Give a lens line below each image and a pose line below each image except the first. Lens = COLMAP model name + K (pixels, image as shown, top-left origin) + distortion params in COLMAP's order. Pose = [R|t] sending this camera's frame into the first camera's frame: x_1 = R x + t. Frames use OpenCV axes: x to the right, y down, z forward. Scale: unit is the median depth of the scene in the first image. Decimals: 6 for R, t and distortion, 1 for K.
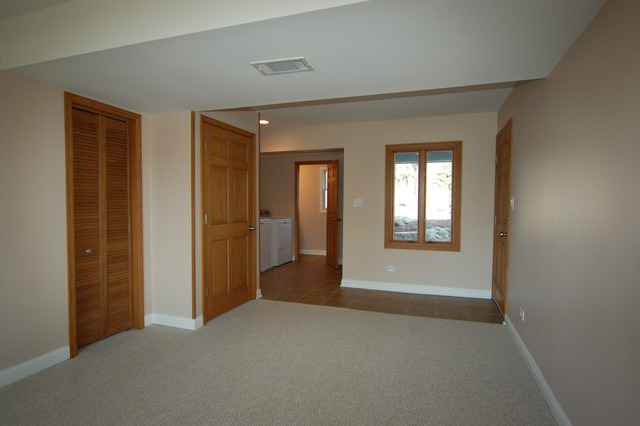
lens RADIAL K [[344.8, 0, 317.2], [0, 344.8, 213.3], [0, 0, 1]] dist [-0.012248, -0.001445]
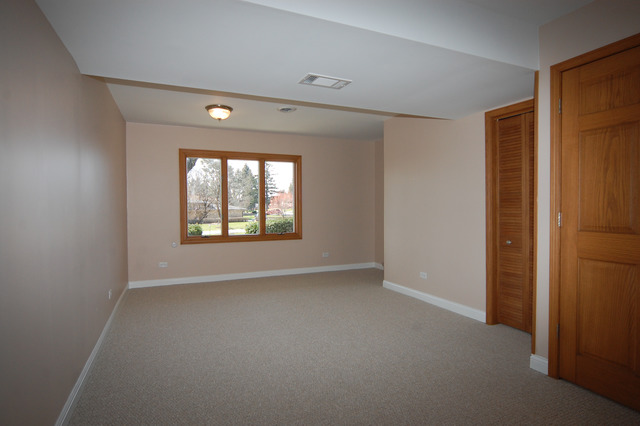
lens RADIAL K [[344.8, 0, 316.7], [0, 344.8, 211.1], [0, 0, 1]] dist [-0.012248, -0.001445]
pose [[-0.733235, 0.000423, -0.679975, 0.551458], [-0.028305, 0.999114, 0.031142, -0.007895], [0.679386, 0.042081, -0.732573, 1.394326]]
